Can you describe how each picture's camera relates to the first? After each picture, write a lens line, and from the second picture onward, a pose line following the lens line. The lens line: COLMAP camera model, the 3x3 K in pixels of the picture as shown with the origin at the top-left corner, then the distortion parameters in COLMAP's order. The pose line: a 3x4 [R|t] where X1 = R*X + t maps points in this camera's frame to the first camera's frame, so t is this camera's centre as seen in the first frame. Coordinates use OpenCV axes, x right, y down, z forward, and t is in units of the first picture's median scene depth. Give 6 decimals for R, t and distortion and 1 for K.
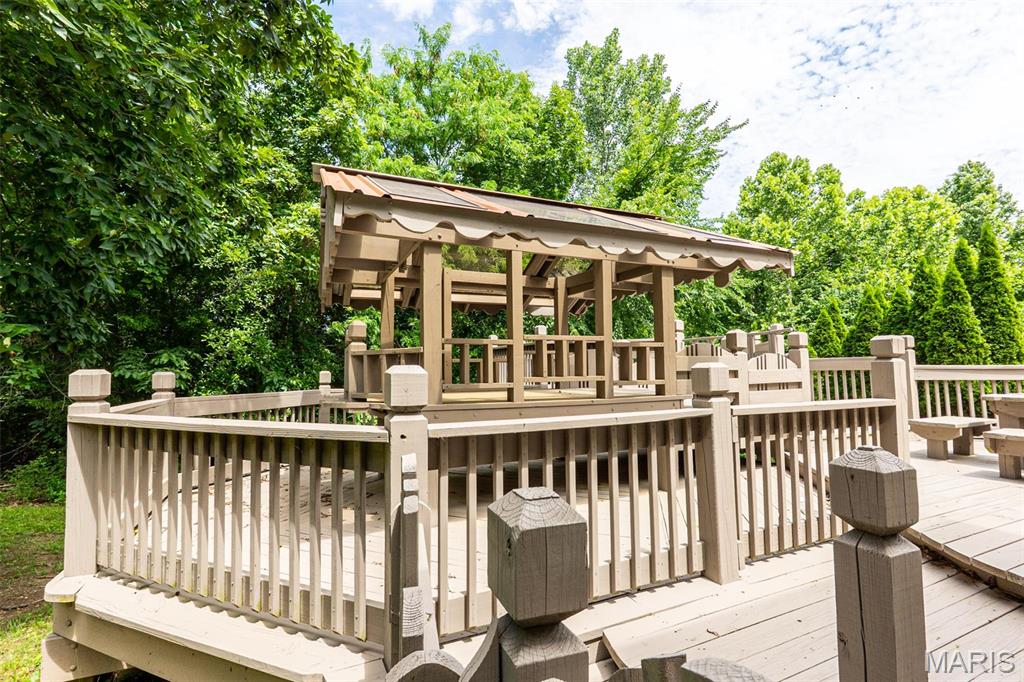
lens RADIAL K [[470.4, 0, 511.9], [0, 470.4, 347.3], [0, 0, 1]] dist [-0.019743, 0.002098]
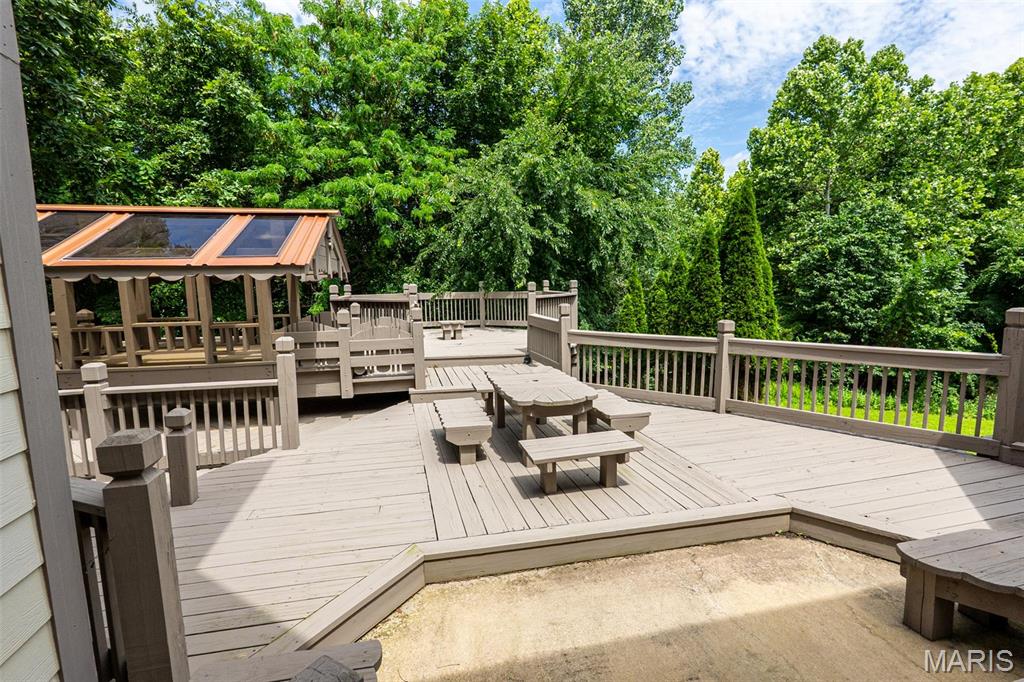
lens RADIAL K [[470.4, 0, 507.7], [0, 470.4, 345.0], [0, 0, 1]] dist [-0.019743, 0.002098]
pose [[0.981204, 0.023026, -0.191597, 0.748024], [0.012336, 0.983341, 0.181354, -0.108545], [0.192581, -0.180308, 0.964573, -0.113115]]
